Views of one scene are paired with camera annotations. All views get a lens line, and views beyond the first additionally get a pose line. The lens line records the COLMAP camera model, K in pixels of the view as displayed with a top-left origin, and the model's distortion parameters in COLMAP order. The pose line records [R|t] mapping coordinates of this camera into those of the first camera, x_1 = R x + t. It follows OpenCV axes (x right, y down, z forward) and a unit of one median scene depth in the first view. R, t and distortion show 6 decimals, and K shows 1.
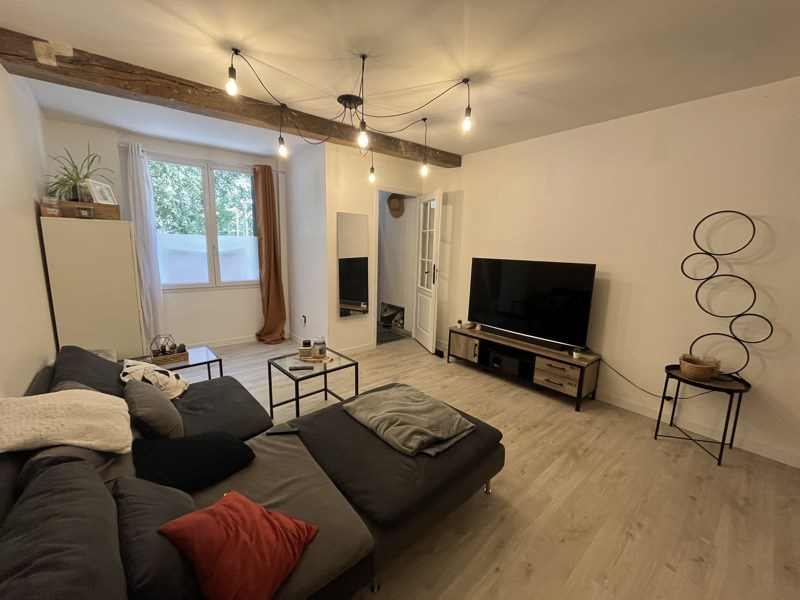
lens RADIAL K [[321.8, 0, 398.8], [0, 321.8, 299.2], [0, 0, 1]] dist [0.000766, 0.000126]
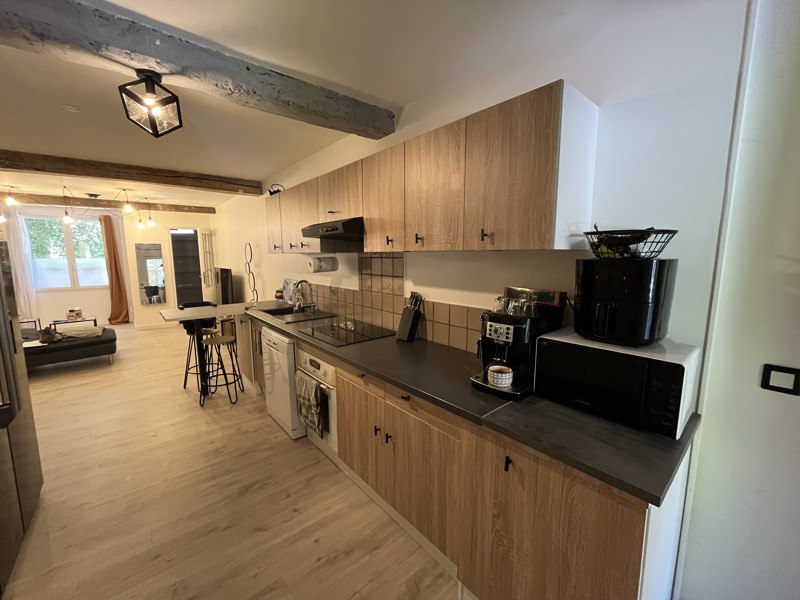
lens RADIAL K [[321.8, 0, 399.6], [0, 321.8, 298.4], [0, 0, 1]] dist [0.000766, 0.000126]
pose [[0.999411, -0.032232, -0.011812, 1.535464], [0.031834, 0.998967, -0.032423, 0.157688], [0.012845, 0.032028, 0.999404, -0.859045]]
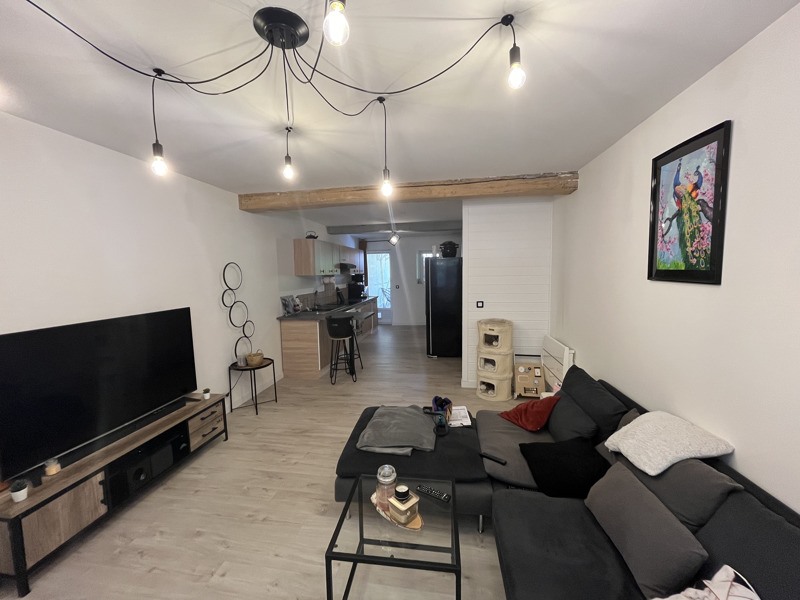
lens RADIAL K [[321.8, 0, 400.0], [0, 321.8, 300.7], [0, 0, 1]] dist [0.000766, 0.000126]
pose [[-0.651191, -0.087844, 0.753812, -0.541013], [0.123730, 0.967700, 0.219655, -0.244010], [-0.748759, 0.236306, -0.619289, 1.017953]]
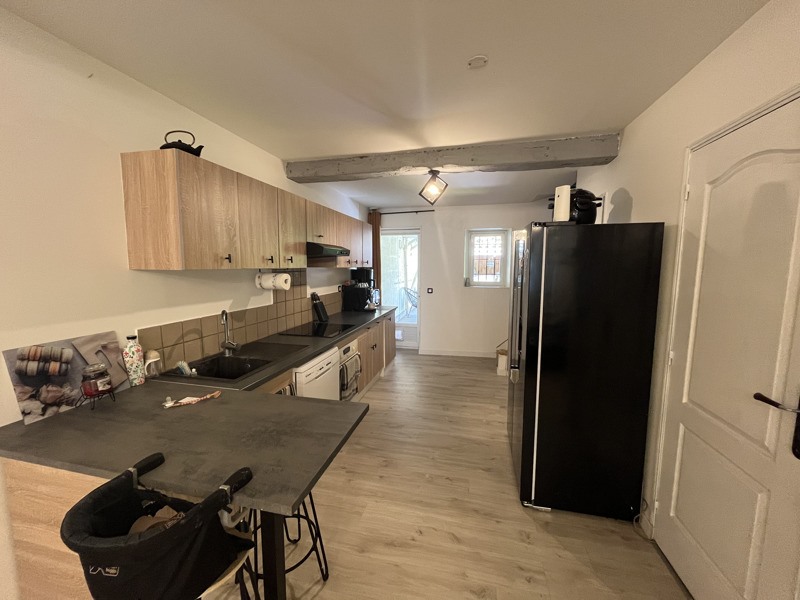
lens RADIAL K [[321.8, 0, 396.7], [0, 321.8, 300.5], [0, 0, 1]] dist [0.000766, 0.000126]
pose [[-0.581697, -0.124131, 0.803879, 0.427306], [0.110357, 0.967105, 0.229191, -0.088040], [-0.805885, 0.222033, -0.548863, 0.278972]]
